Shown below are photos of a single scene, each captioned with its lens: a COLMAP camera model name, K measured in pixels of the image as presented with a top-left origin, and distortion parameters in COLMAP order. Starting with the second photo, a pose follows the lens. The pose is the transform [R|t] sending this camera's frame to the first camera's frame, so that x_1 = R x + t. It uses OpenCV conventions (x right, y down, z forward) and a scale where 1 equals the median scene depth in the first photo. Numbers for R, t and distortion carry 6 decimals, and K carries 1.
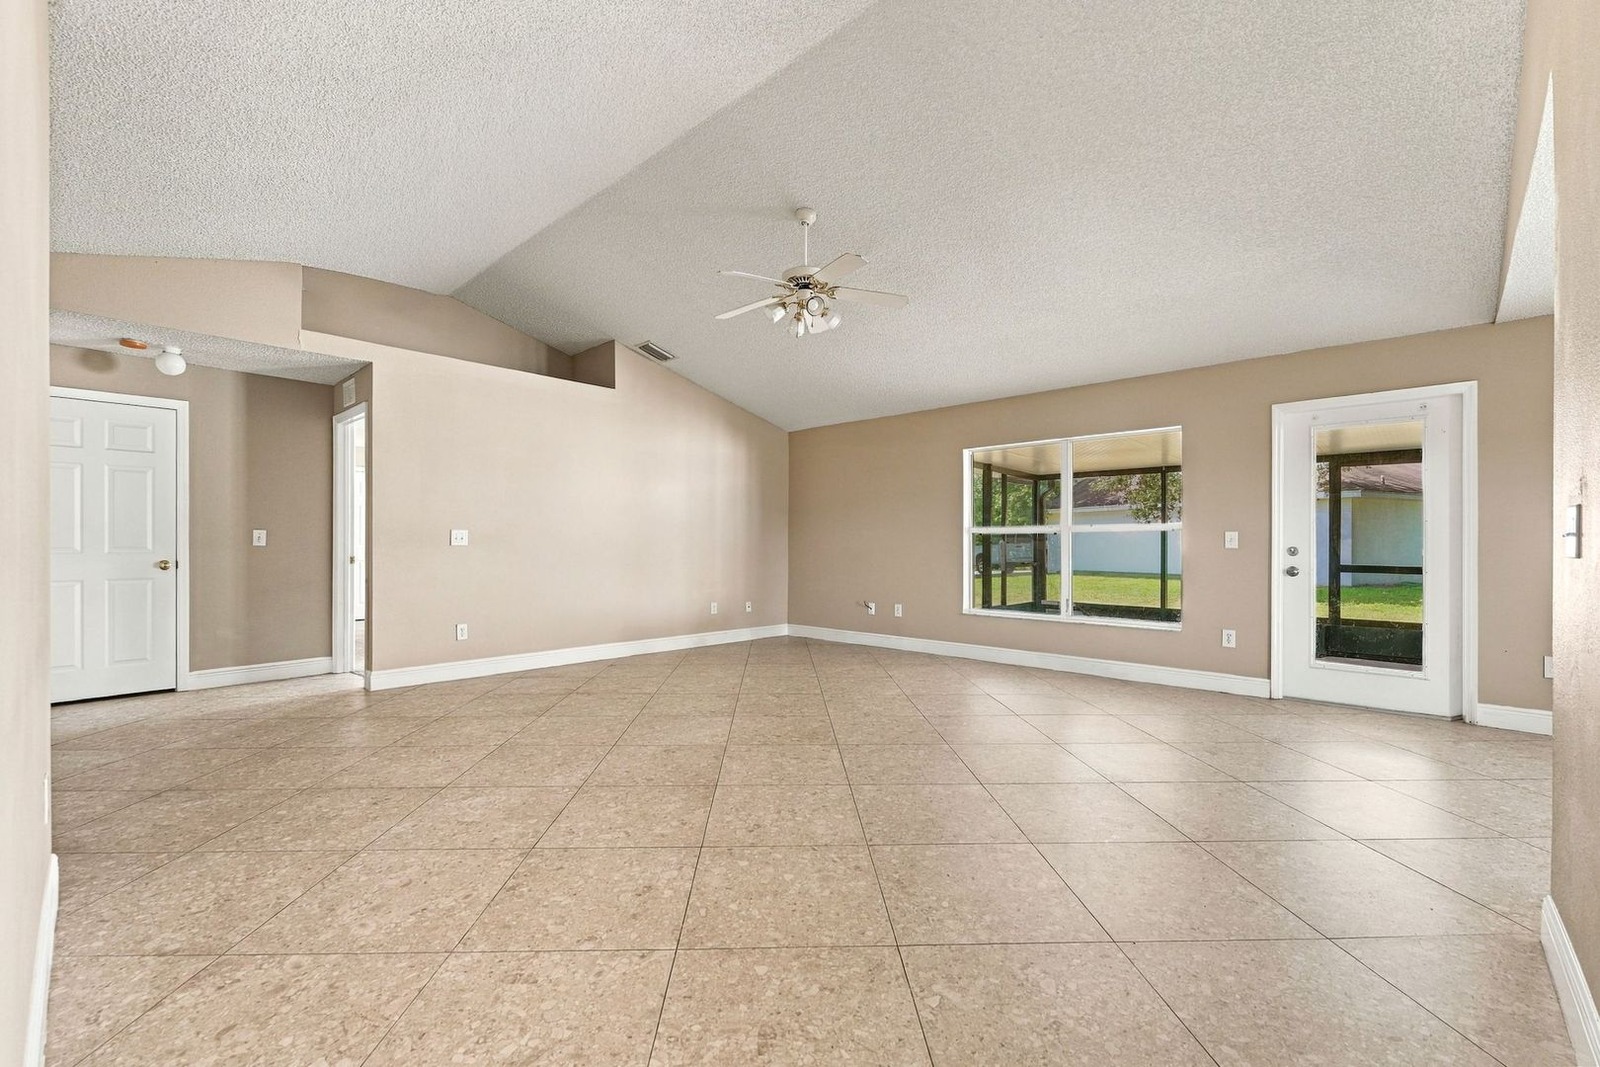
lens RADIAL K [[662.0, 0, 796.2], [0, 662.0, 542.0], [0, 0, 1]] dist [-0.003510, 0.003671]
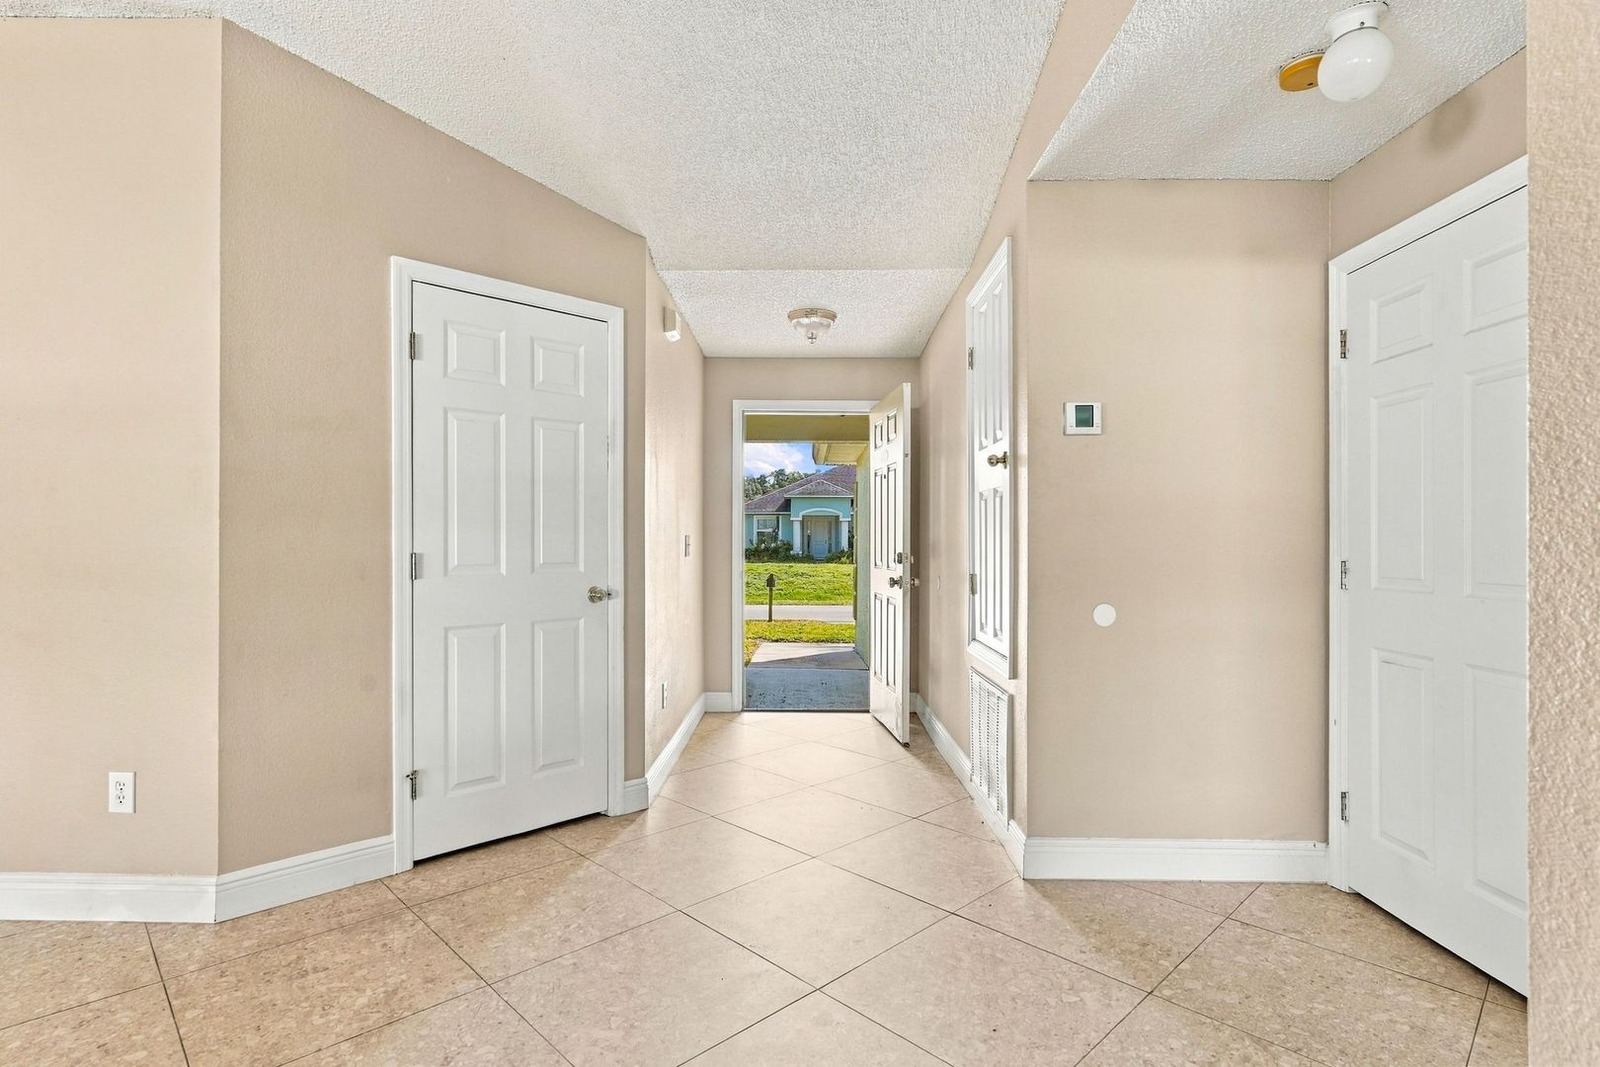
lens RADIAL K [[772.8, 0, 808.8], [0, 772.8, 540.4], [0, 0, 1]] dist [0.003598, -0.000525]
pose [[-0.733088, -0.005195, -0.680114, -0.498333], [-0.005027, 0.999985, -0.002221, -0.017599], [0.680115, 0.001791, -0.733103, 1.244253]]
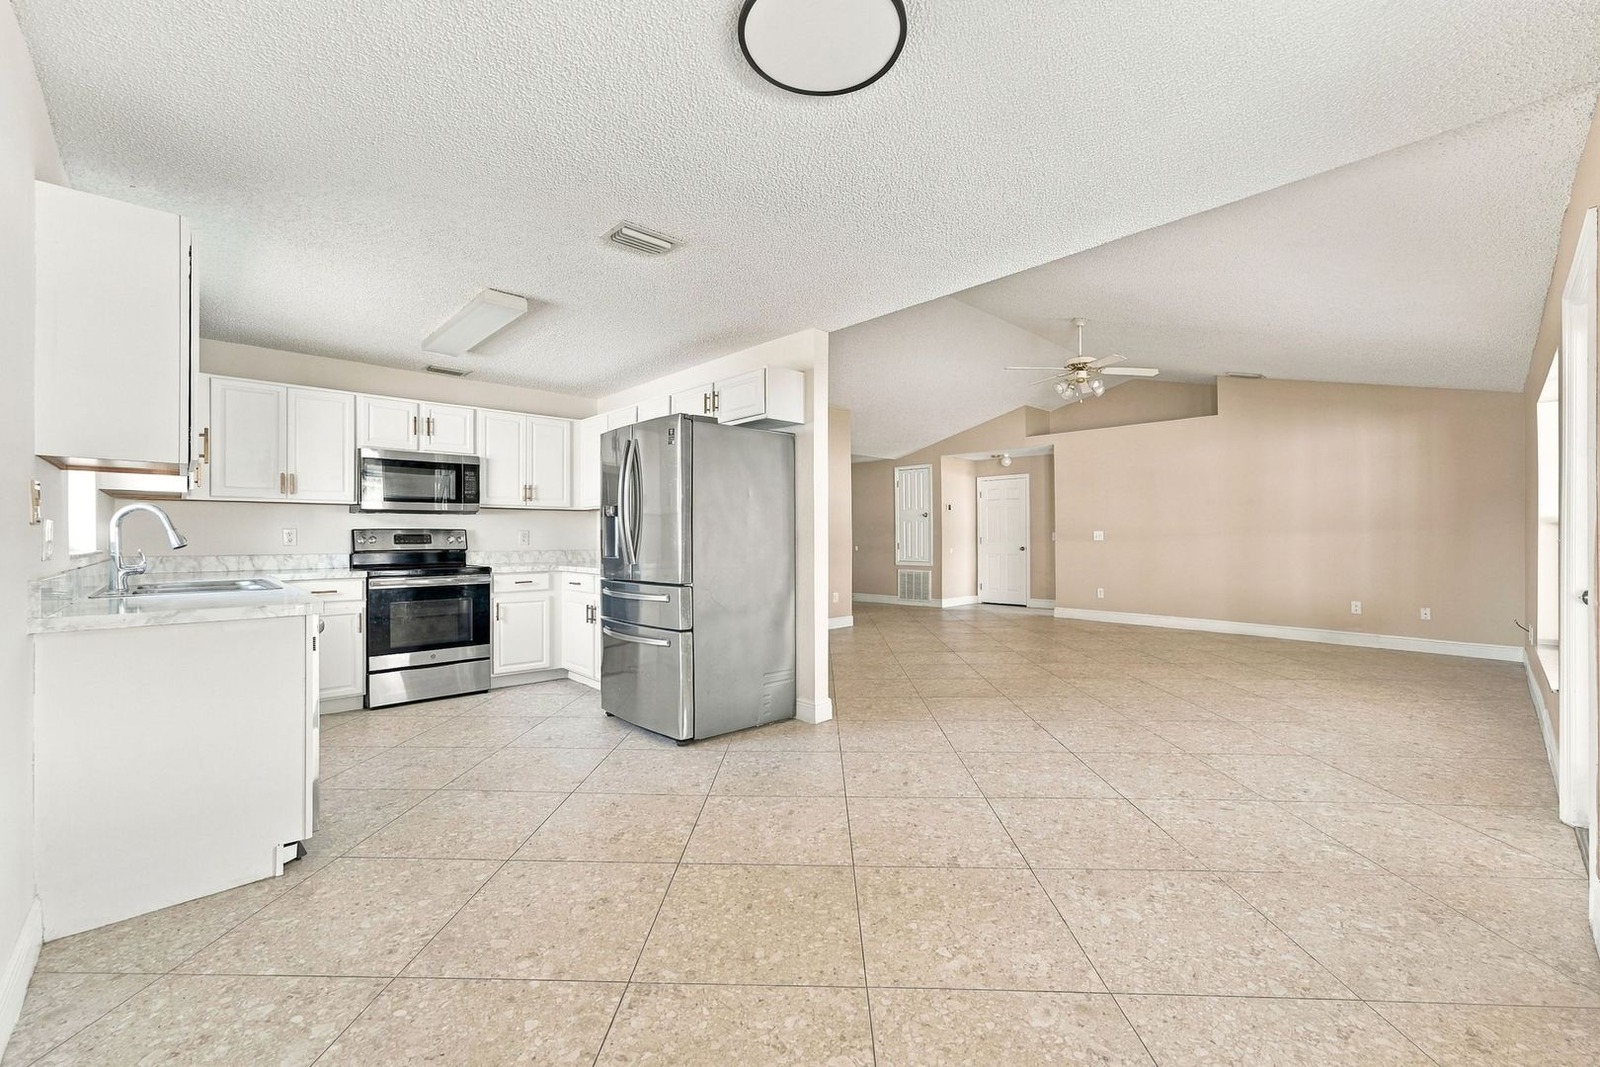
lens RADIAL K [[662.0, 0, 786.7], [0, 662.0, 535.9], [0, 0, 1]] dist [-0.003510, 0.003671]
pose [[-0.064764, -0.002334, -0.997898, 1.590815], [0.002586, 0.999994, -0.002507, -0.007051], [0.997897, -0.002743, -0.064758, 0.430225]]
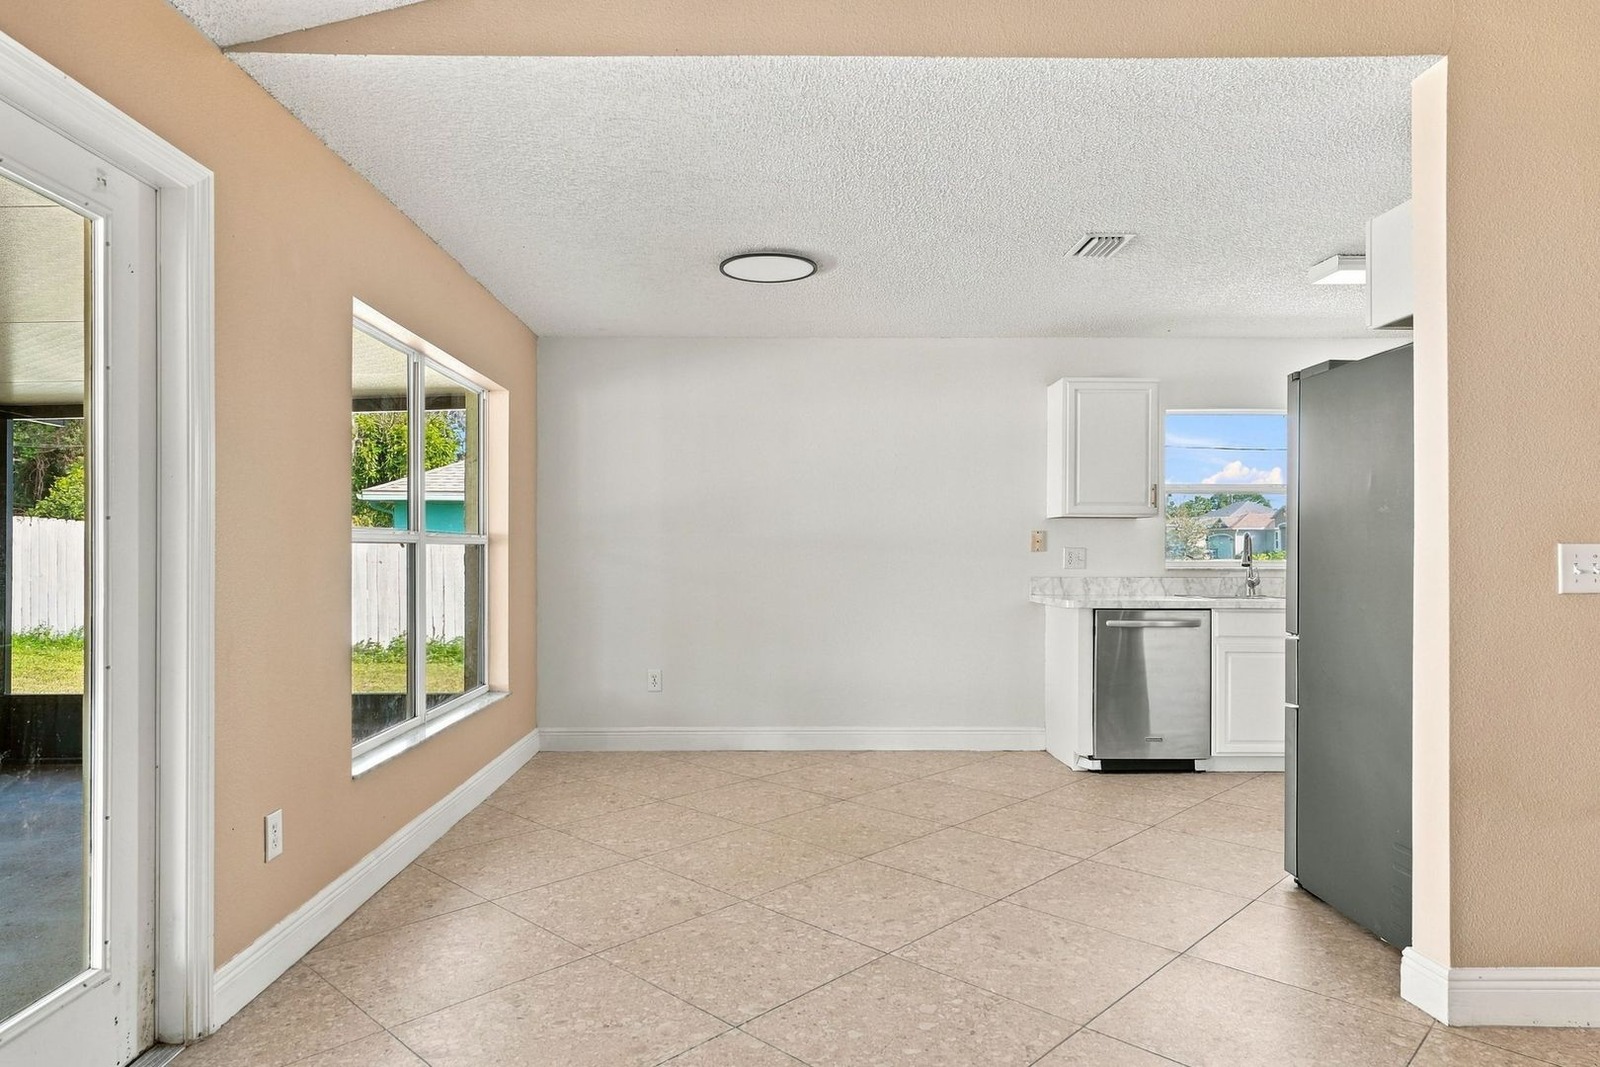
lens RADIAL K [[945.2, 0, 789.7], [0, 945.2, 545.5], [0, 0, 1]] dist [0.007530, -0.000067]
pose [[-0.700680, 0.002555, 0.713471, 0.365429], [-0.002729, 0.999977, -0.006262, -0.016173], [-0.713471, -0.006335, -0.700657, 1.164248]]
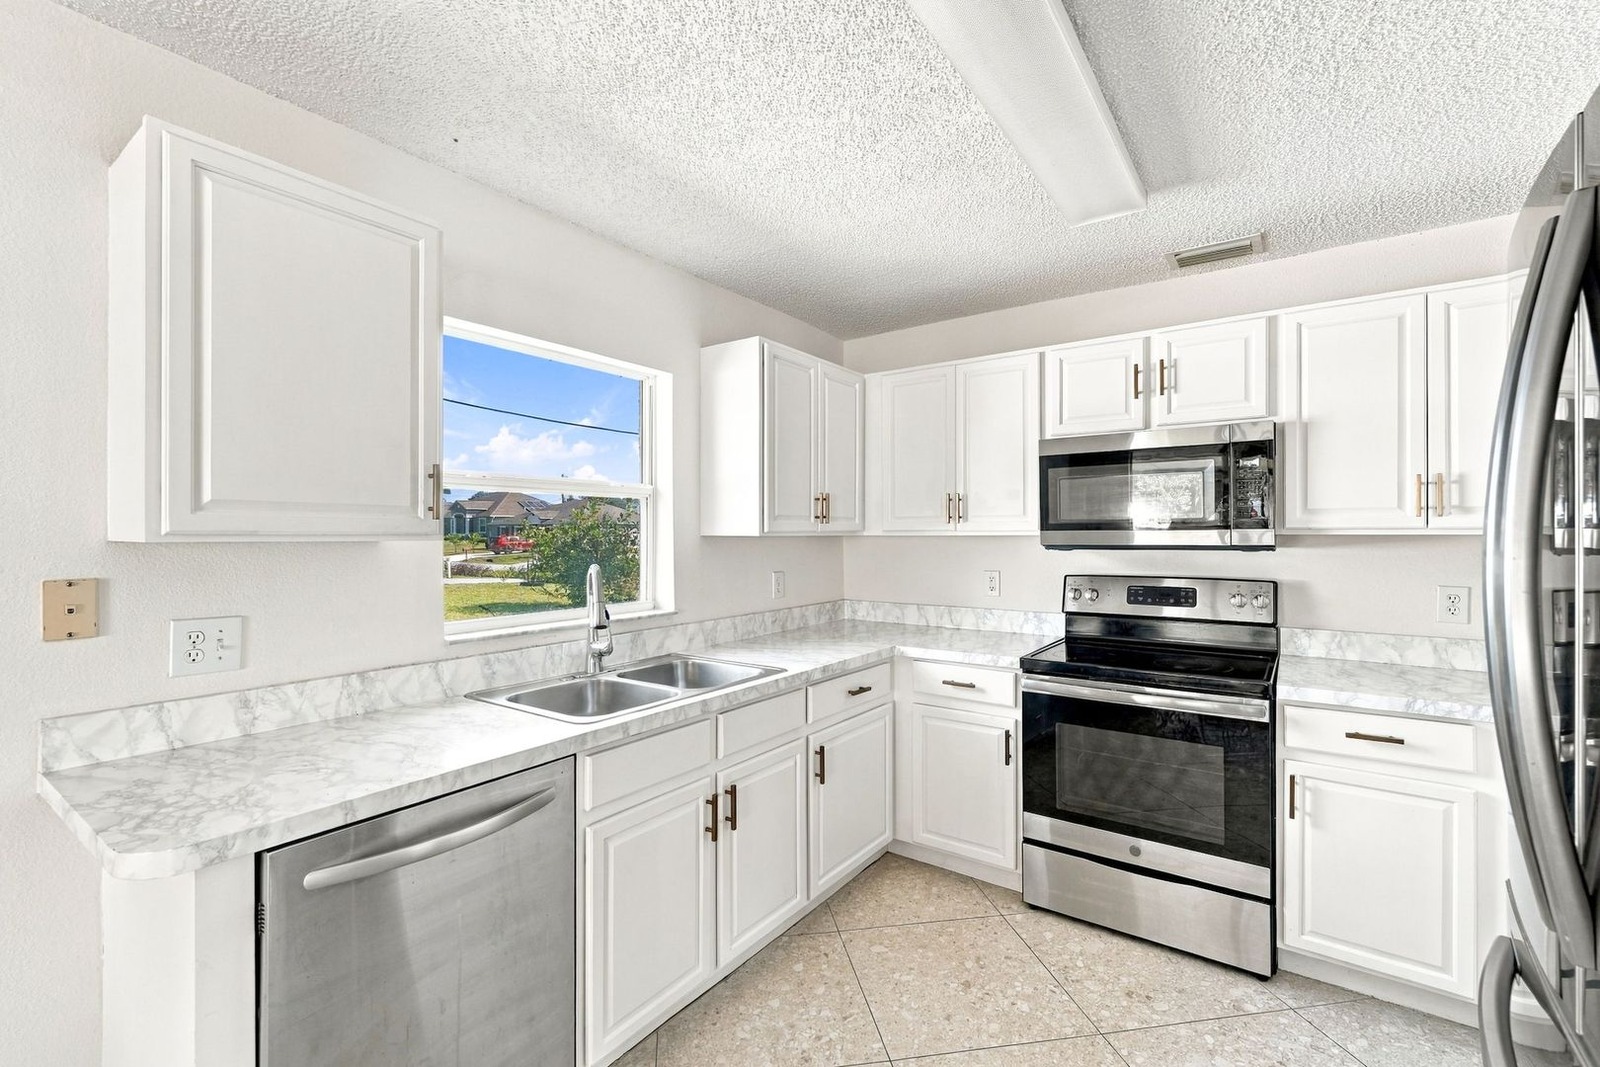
lens RADIAL K [[697.4, 0, 796.1], [0, 697.4, 532.9], [0, 0, 1]] dist [0.002593, 0.000187]
pose [[-0.989038, 0.003323, -0.147625, 0.821376], [0.003576, 0.999993, -0.001446, -0.072364], [0.147619, -0.001958, -0.989042, 0.275594]]
